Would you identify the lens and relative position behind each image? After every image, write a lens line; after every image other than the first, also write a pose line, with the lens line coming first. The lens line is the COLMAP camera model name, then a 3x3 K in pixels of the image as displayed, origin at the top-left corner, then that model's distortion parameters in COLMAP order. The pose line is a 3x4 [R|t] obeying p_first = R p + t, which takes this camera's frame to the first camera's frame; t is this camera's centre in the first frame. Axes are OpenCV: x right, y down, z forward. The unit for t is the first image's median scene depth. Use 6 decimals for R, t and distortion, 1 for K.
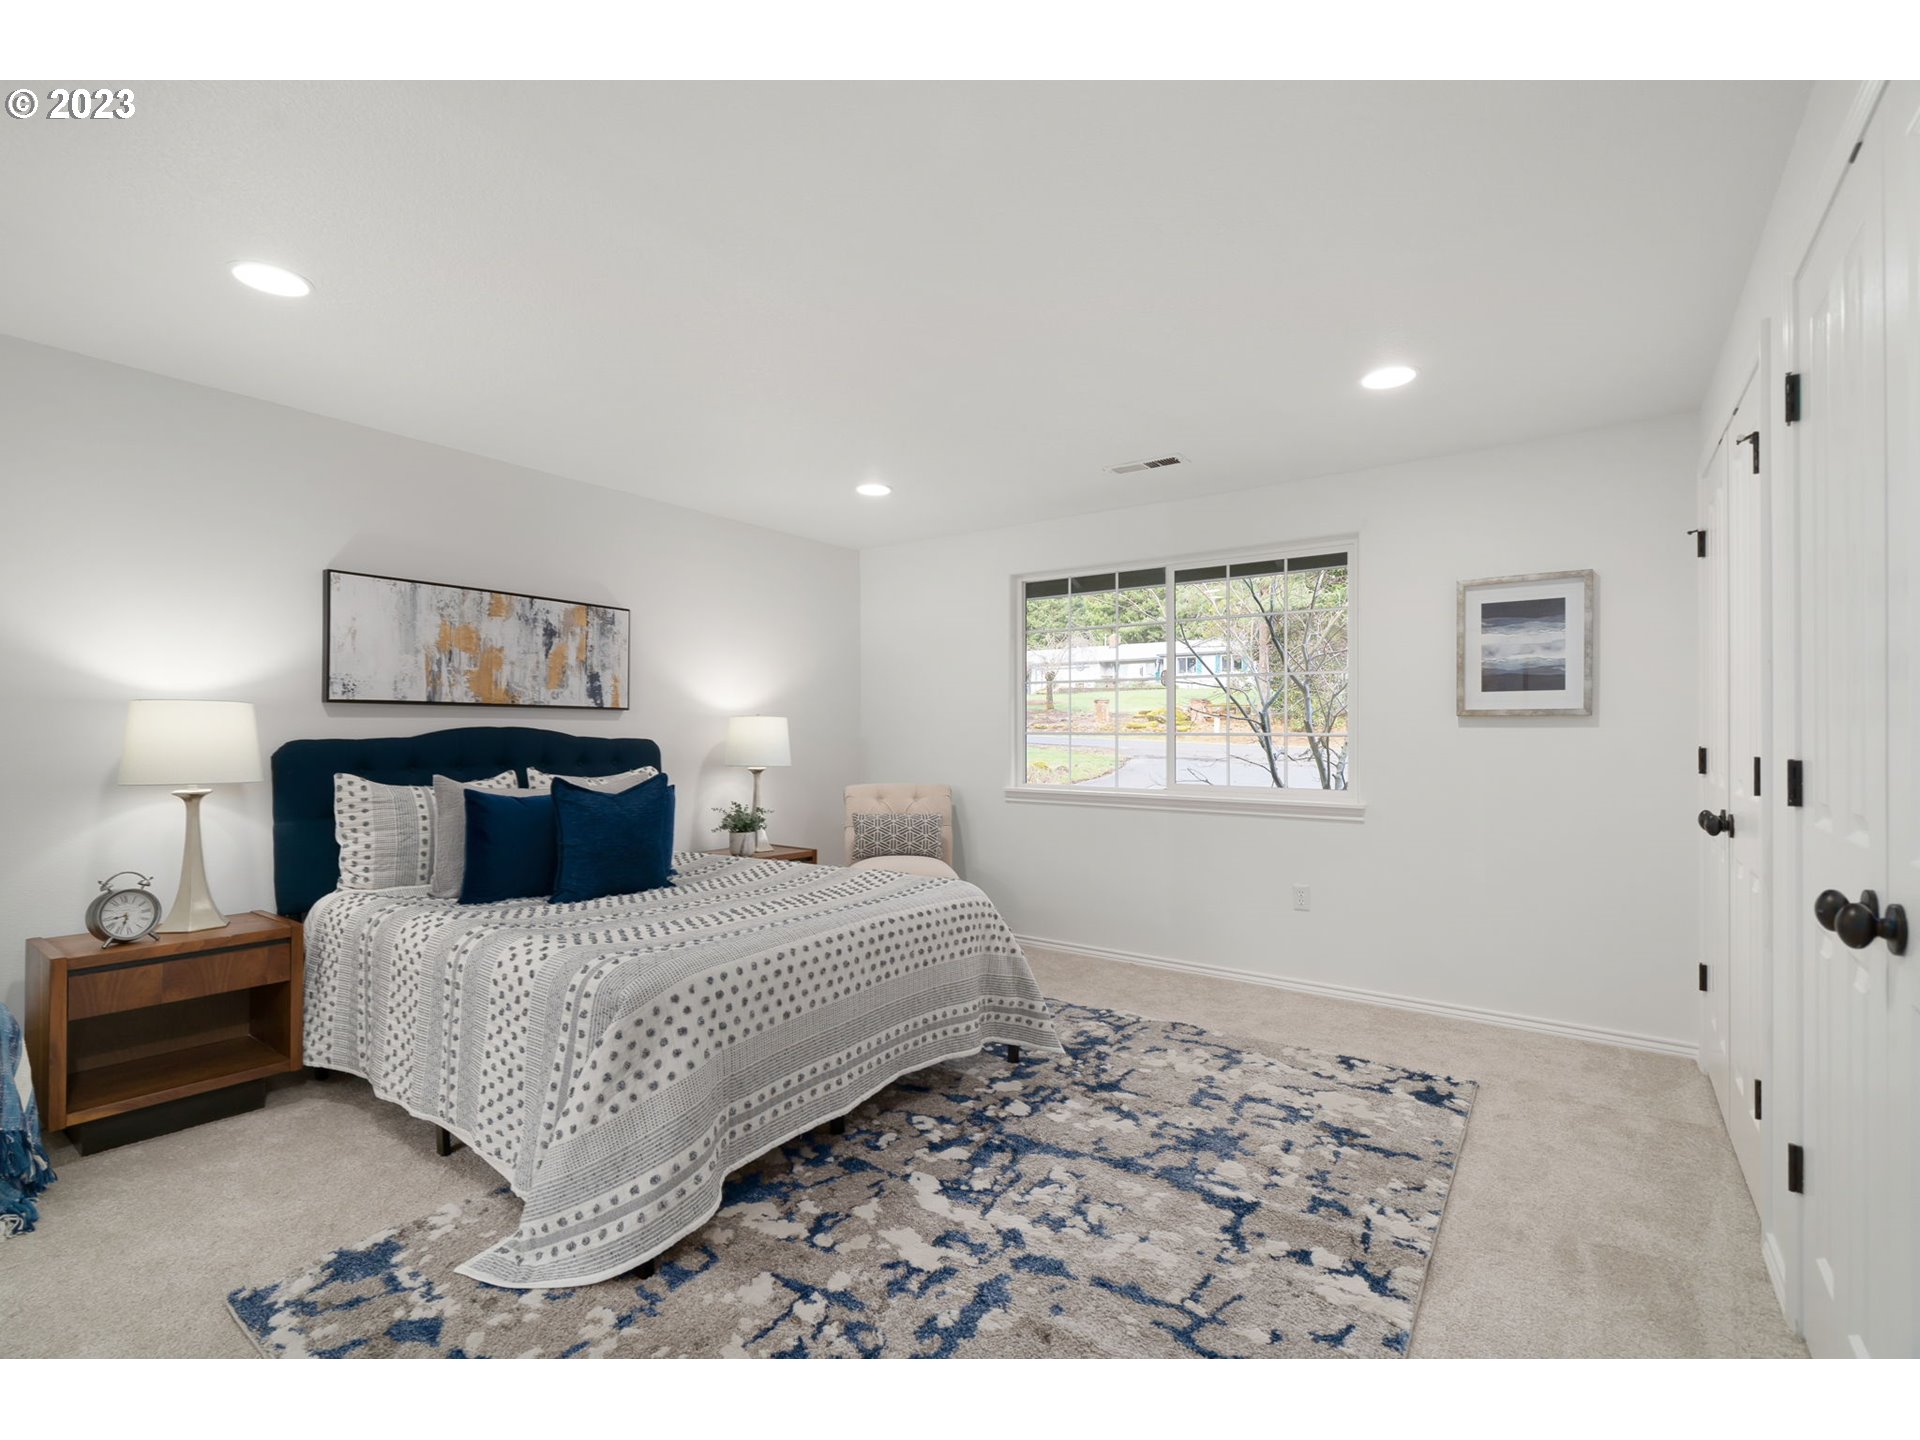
lens RADIAL K [[864.7, 0, 948.9], [0, 864.7, 723.9], [0, 0, 1]] dist [-0.003798, 0.000679]
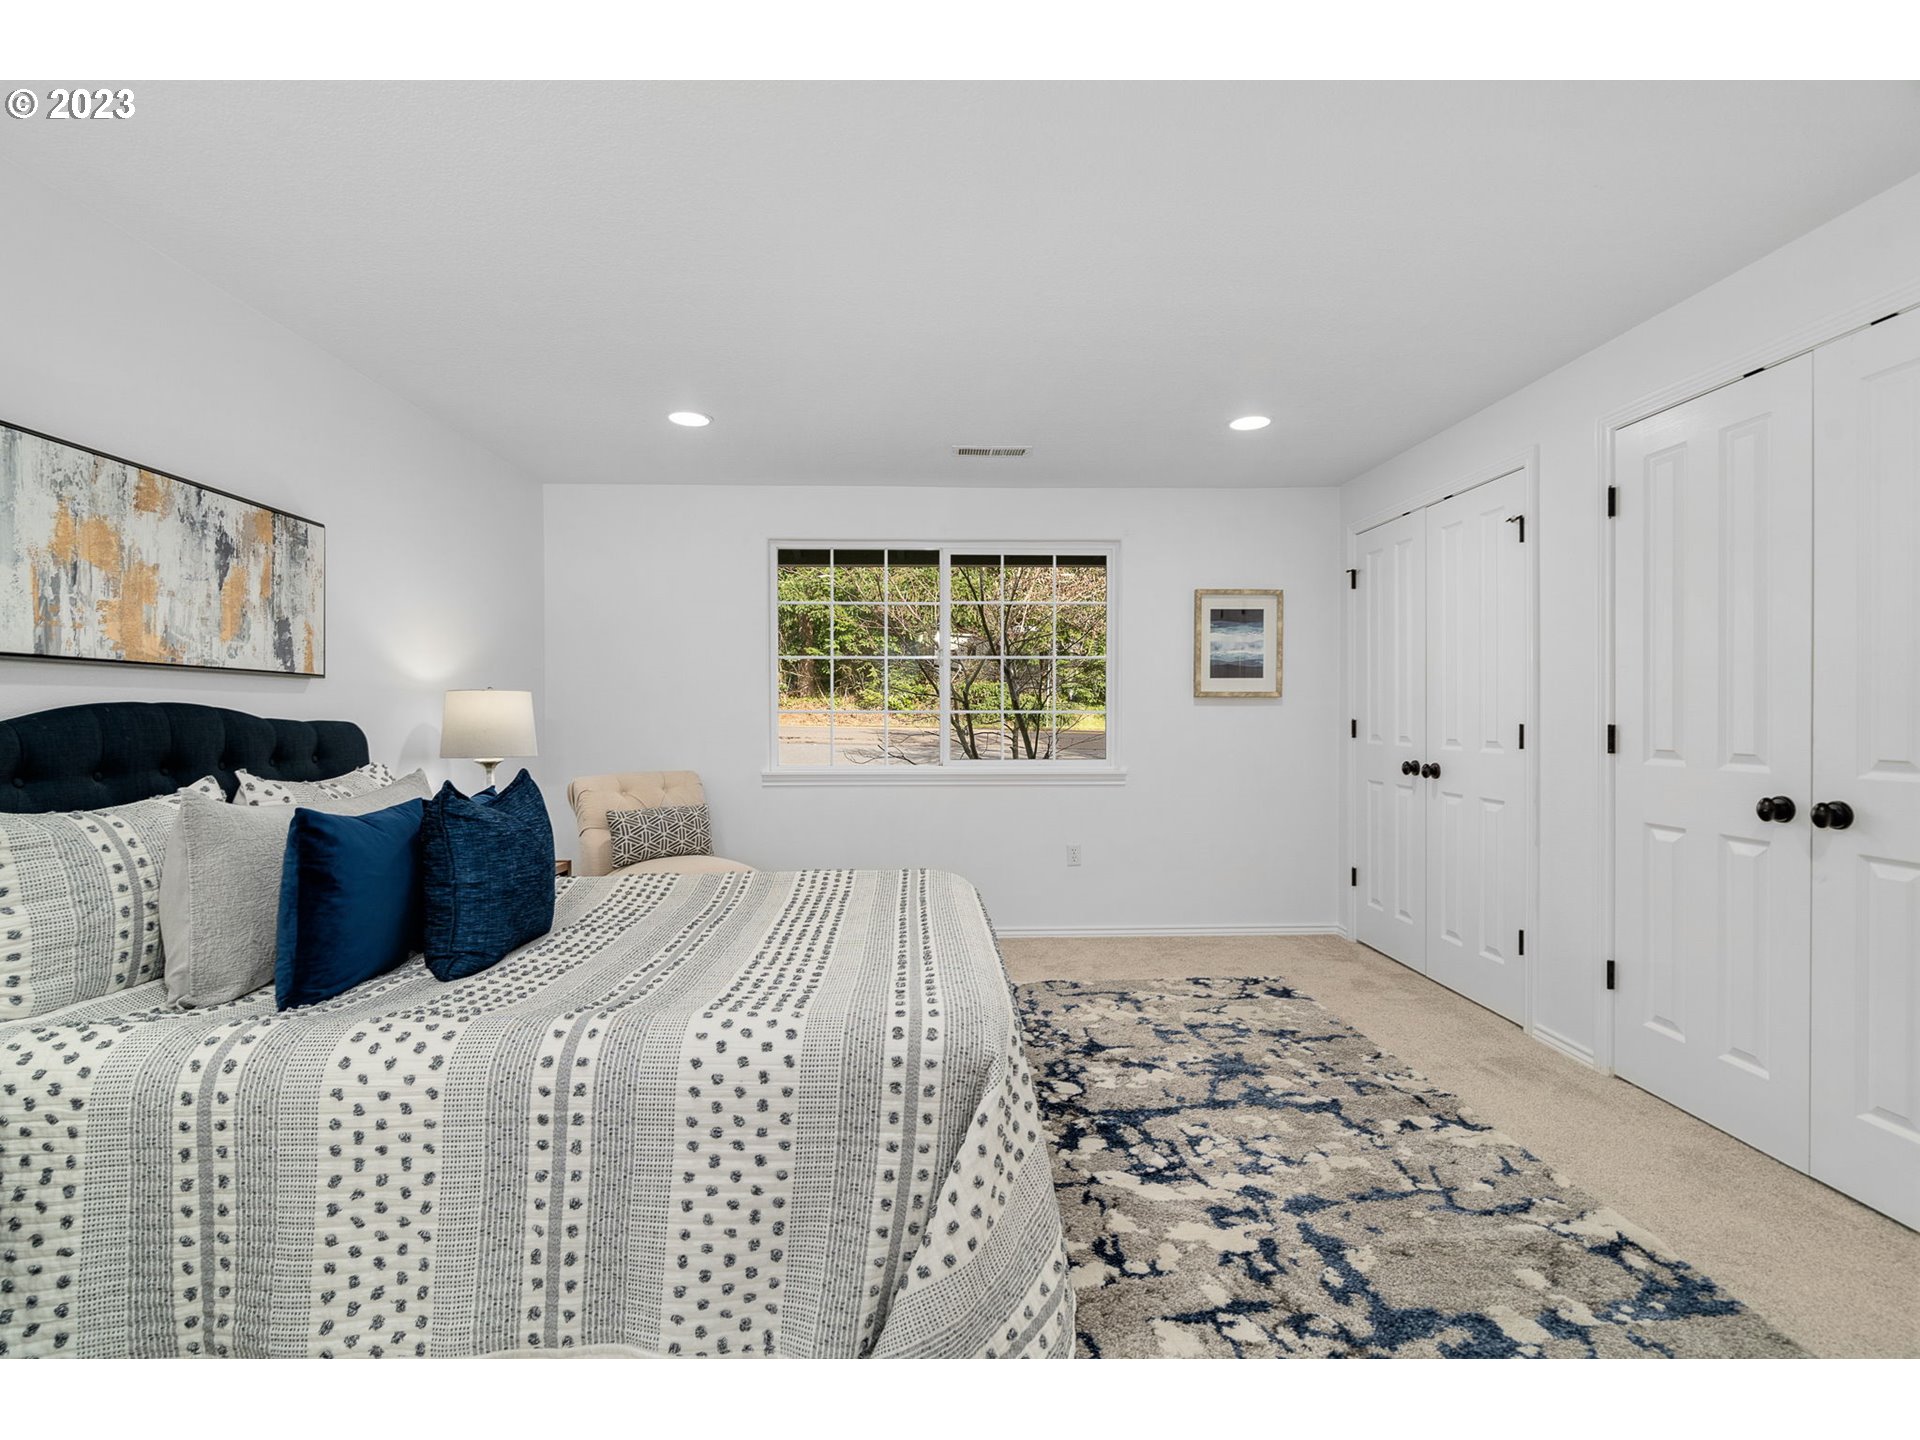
lens RADIAL K [[864.7, 0, 936.2], [0, 864.7, 712.8], [0, 0, 1]] dist [-0.003798, 0.000679]
pose [[0.791122, -0.003675, 0.611647, -0.481928], [-0.002903, 0.999948, 0.009763, 0.003352], [-0.611651, -0.009499, 0.791071, 0.231540]]
